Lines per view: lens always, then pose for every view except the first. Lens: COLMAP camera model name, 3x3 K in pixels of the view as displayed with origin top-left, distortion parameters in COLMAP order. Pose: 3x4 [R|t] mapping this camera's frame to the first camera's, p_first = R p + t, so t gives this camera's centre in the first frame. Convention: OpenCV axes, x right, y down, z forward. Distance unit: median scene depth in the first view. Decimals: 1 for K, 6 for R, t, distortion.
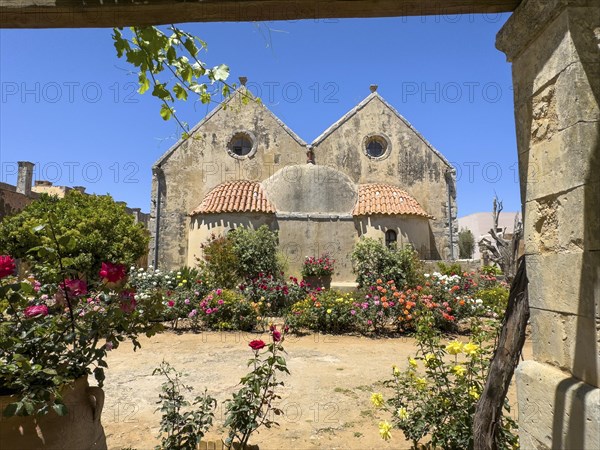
lens RADIAL K [[374.1, 0, 300.0], [0, 374.1, 225.0], [0, 0, 1]] dist [0.002137, 0.000176]
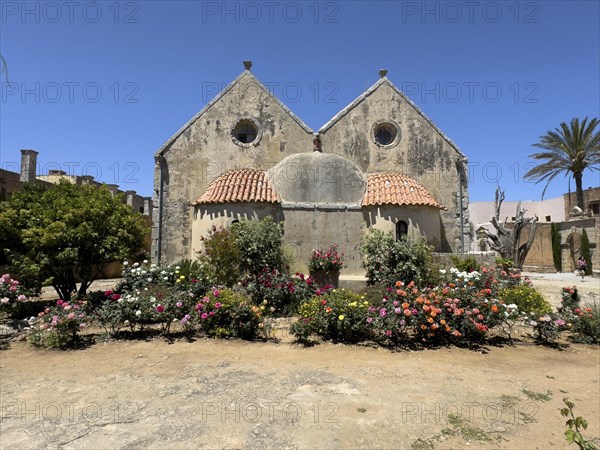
lens RADIAL K [[342.4, 0, 300.0], [0, 342.4, 225.0], [0, 0, 1]] dist [0.000451, 0.000087]
pose [[0.999907, 0.003548, -0.013157, -0.004754], [-0.003050, 0.999284, 0.037722, -0.008749], [0.013281, -0.037679, 0.999202, 0.118063]]
